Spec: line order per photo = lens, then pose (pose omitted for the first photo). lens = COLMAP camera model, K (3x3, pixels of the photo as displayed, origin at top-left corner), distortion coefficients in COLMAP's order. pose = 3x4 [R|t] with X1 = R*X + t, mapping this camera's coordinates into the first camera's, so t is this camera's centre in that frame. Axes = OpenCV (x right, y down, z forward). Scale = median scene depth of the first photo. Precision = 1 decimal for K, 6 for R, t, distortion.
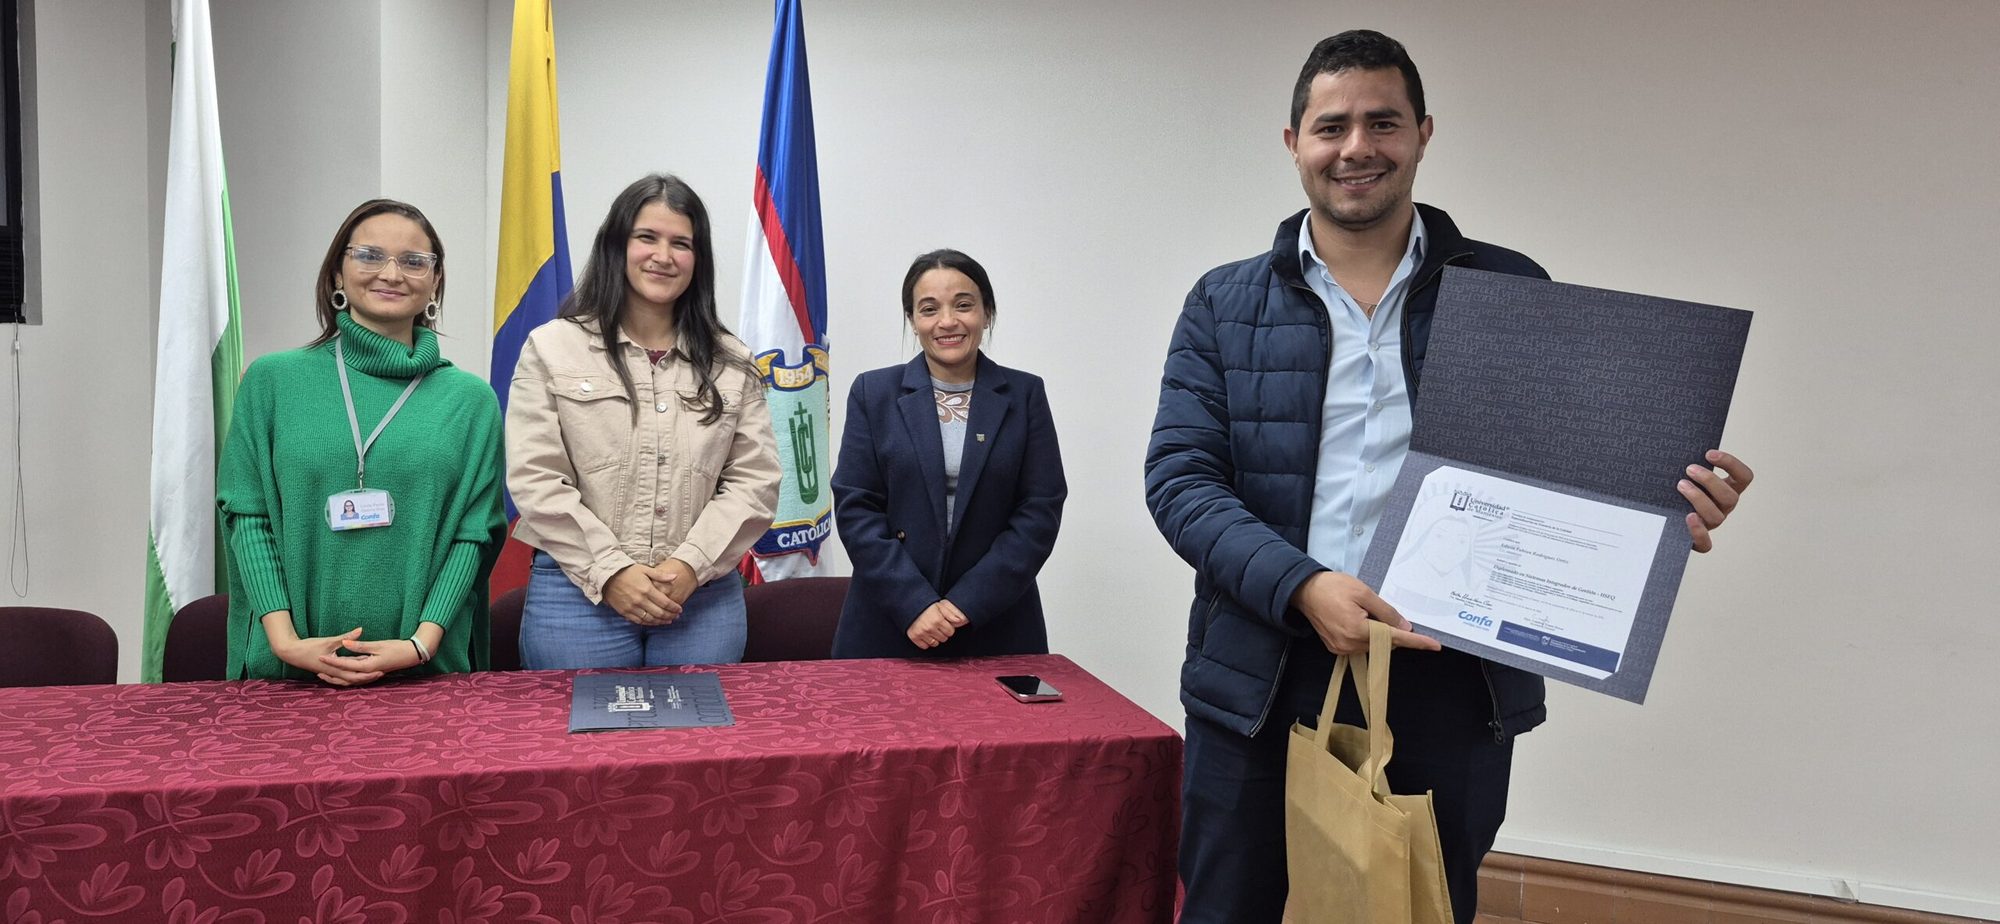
lens RADIAL K [[1497.0, 0, 1017.2], [0, 1497.0, 468.2], [0, 0, 1]] dist [0.080919, -0.088577]
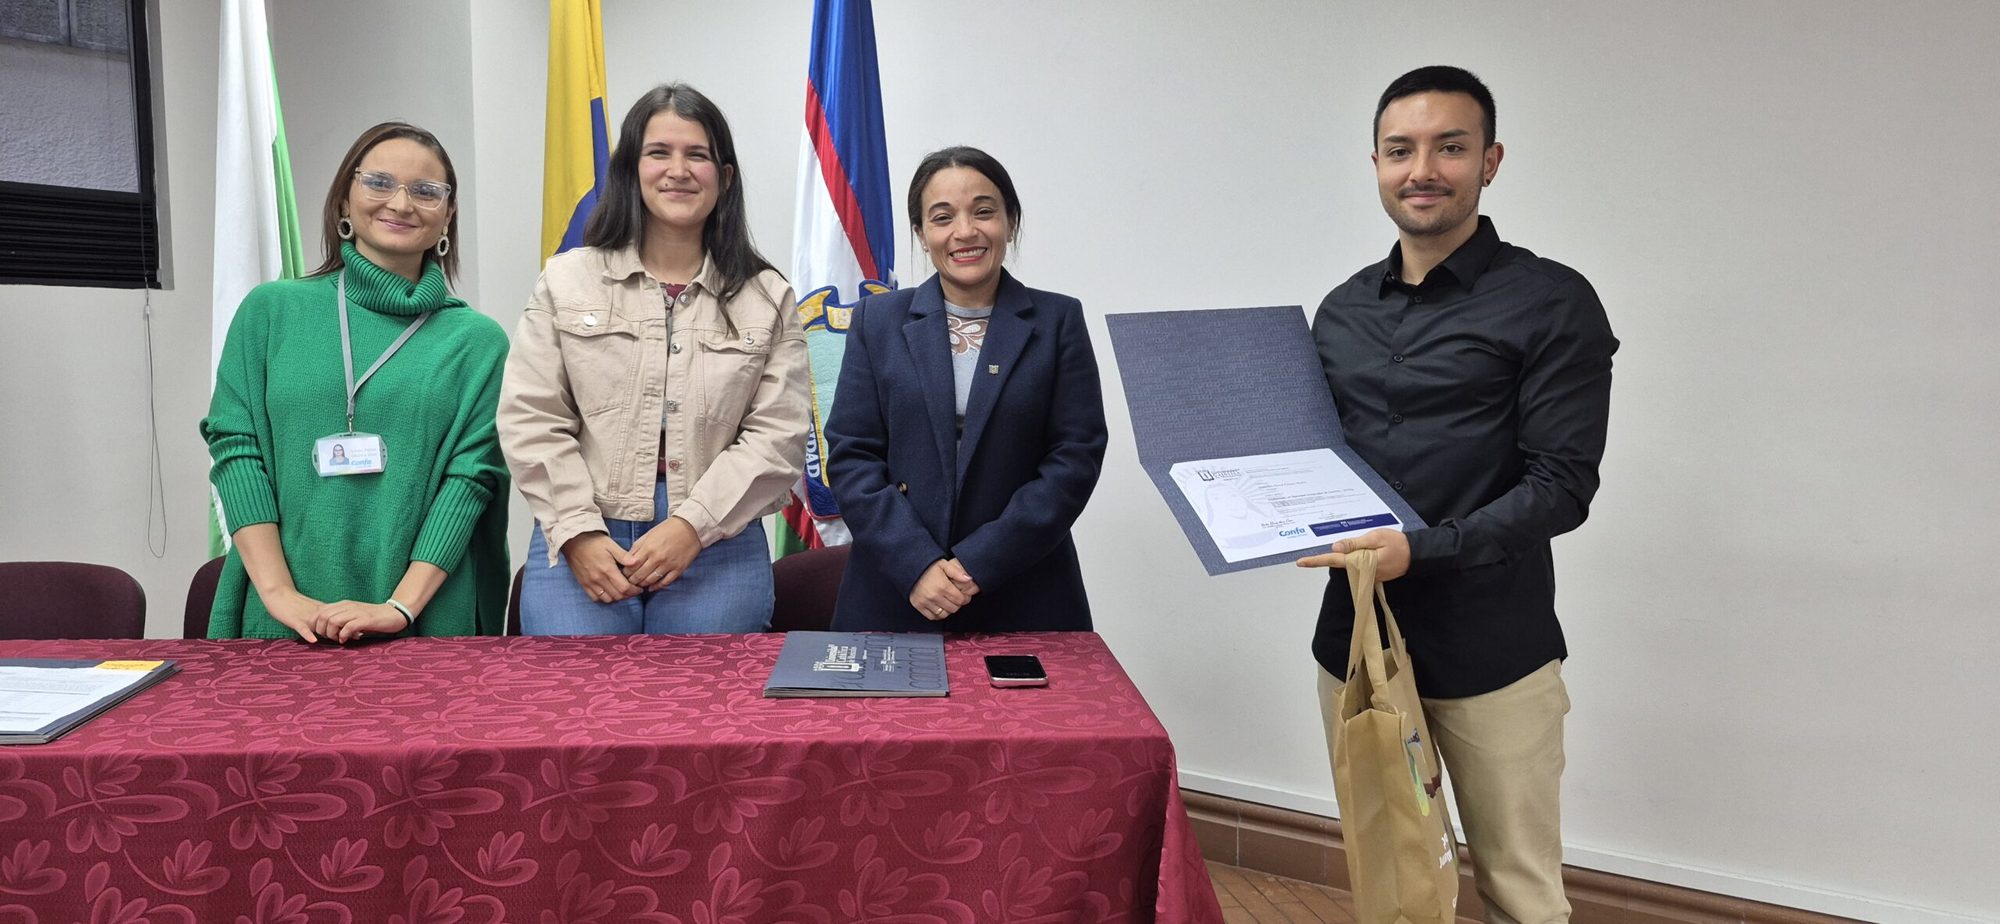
lens RADIAL K [[1497.0, 0, 1002.3], [0, 1497.0, 470.9], [0, 0, 1]] dist [0.080919, -0.088577]
pose [[0.979714, -0.003449, -0.200371, 0.122782], [0.005610, 0.999932, 0.010221, 0.022882], [0.200322, -0.011138, 0.979667, 0.153673]]
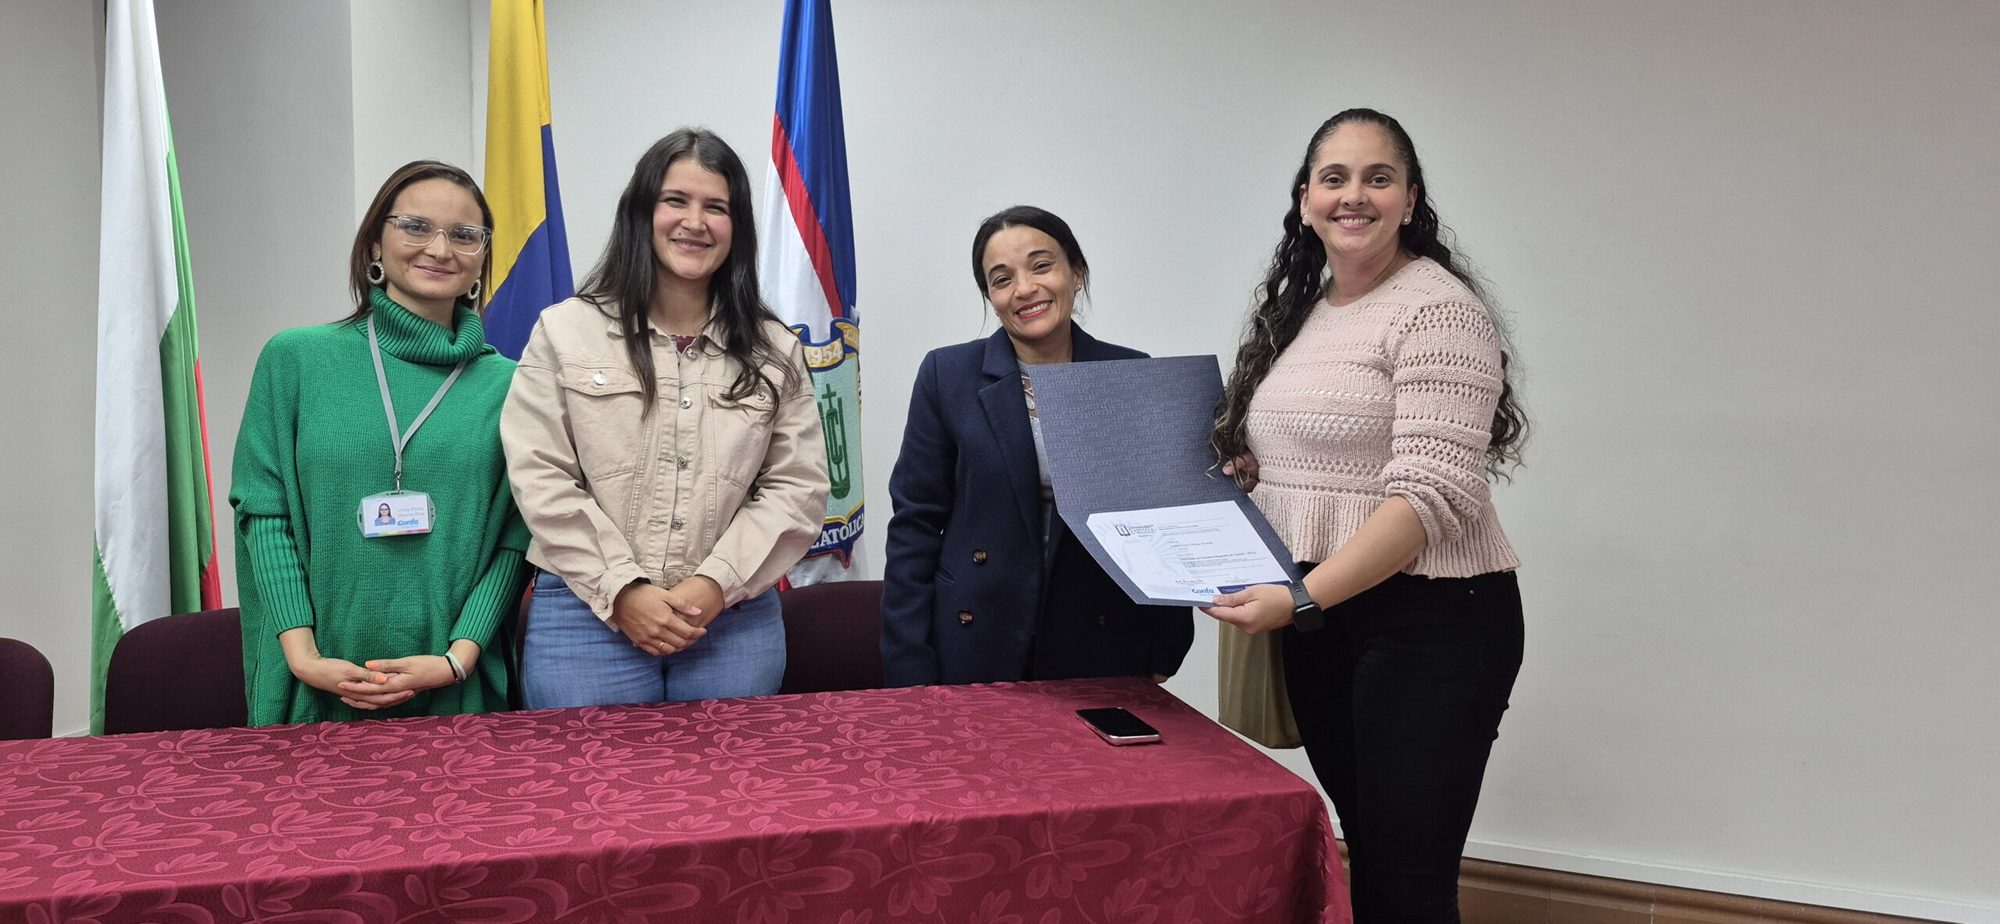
lens RADIAL K [[1497.0, 0, 1015.7], [0, 1497.0, 474.5], [0, 0, 1]] dist [0.080919, -0.088577]
pose [[0.999874, -0.014792, -0.005758, -0.031760], [0.014918, 0.999639, 0.022354, -0.009487], [0.005426, -0.022438, 0.999734, 0.123904]]
